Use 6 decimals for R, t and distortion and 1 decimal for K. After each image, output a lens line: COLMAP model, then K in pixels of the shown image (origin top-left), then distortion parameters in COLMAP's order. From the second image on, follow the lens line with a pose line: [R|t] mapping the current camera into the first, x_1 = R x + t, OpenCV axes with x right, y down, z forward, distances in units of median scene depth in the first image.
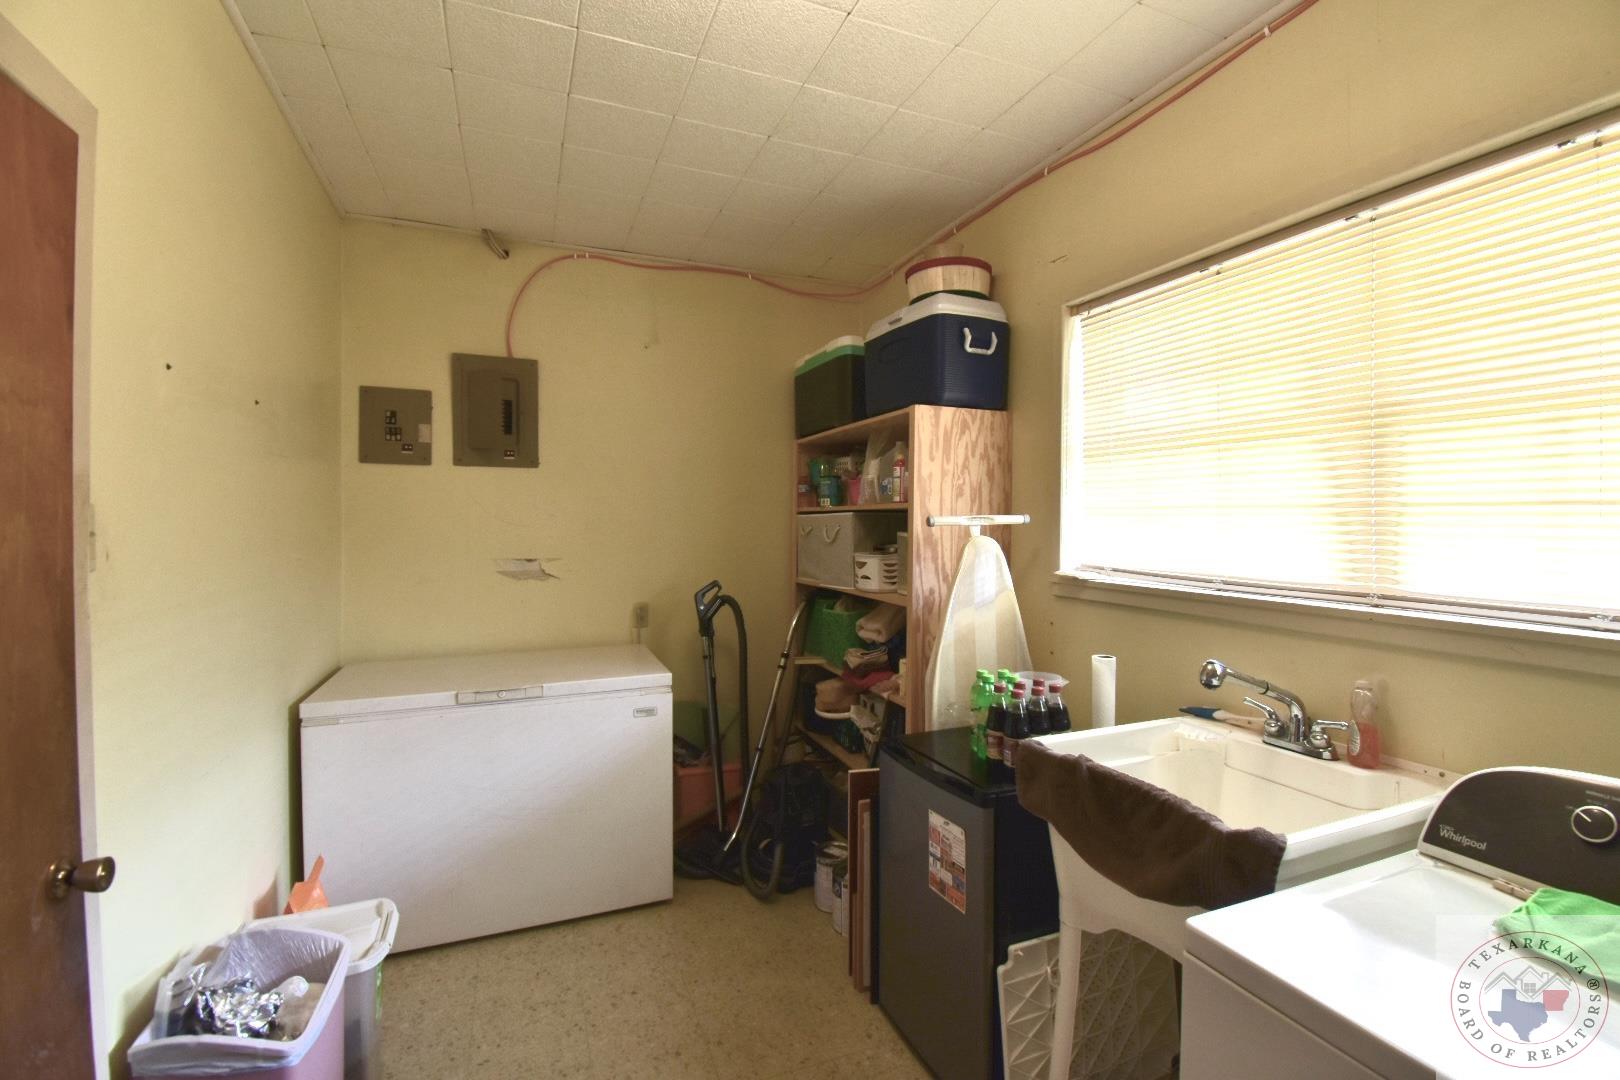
lens RADIAL K [[726.6, 0, 810.0], [0, 726.6, 528.0], [0, 0, 1]] dist [0.000714, -0.002966]
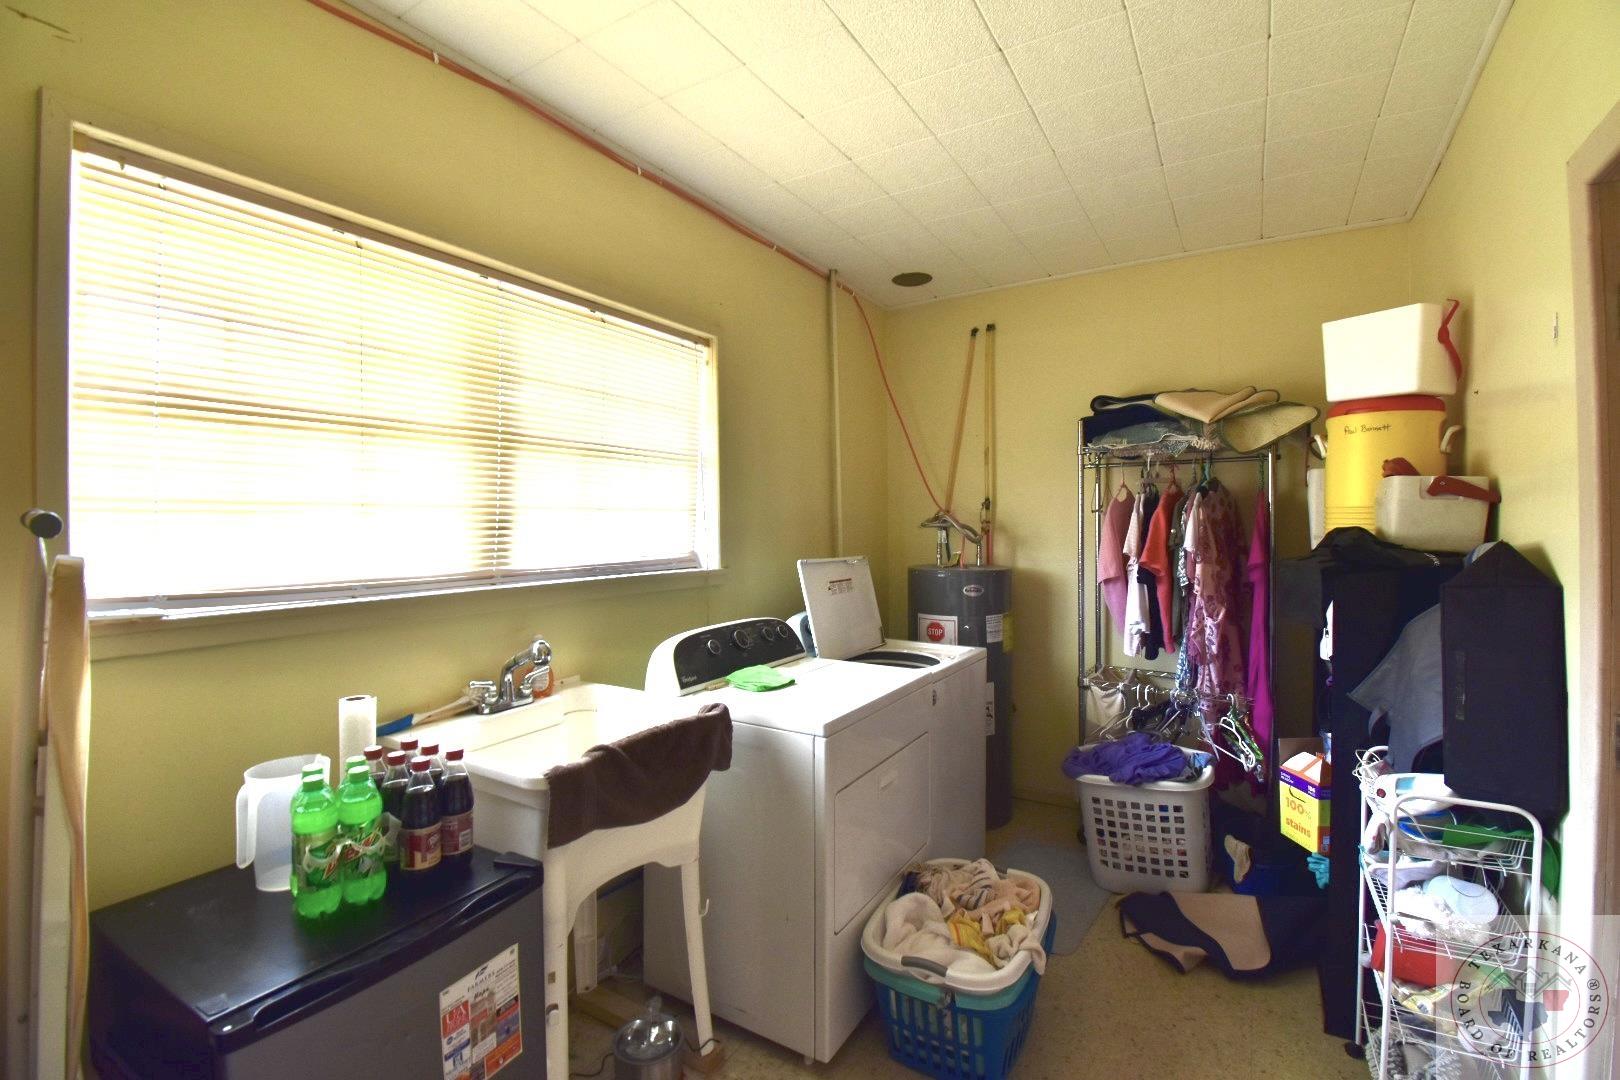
lens RADIAL K [[726.6, 0, 807.8], [0, 726.6, 532.0], [0, 0, 1]] dist [0.000714, -0.002966]
pose [[-0.590154, -0.012753, 0.807190, -0.521018], [0.017761, 0.999428, 0.028775, -0.011774], [-0.807095, 0.031318, -0.589590, 1.130278]]
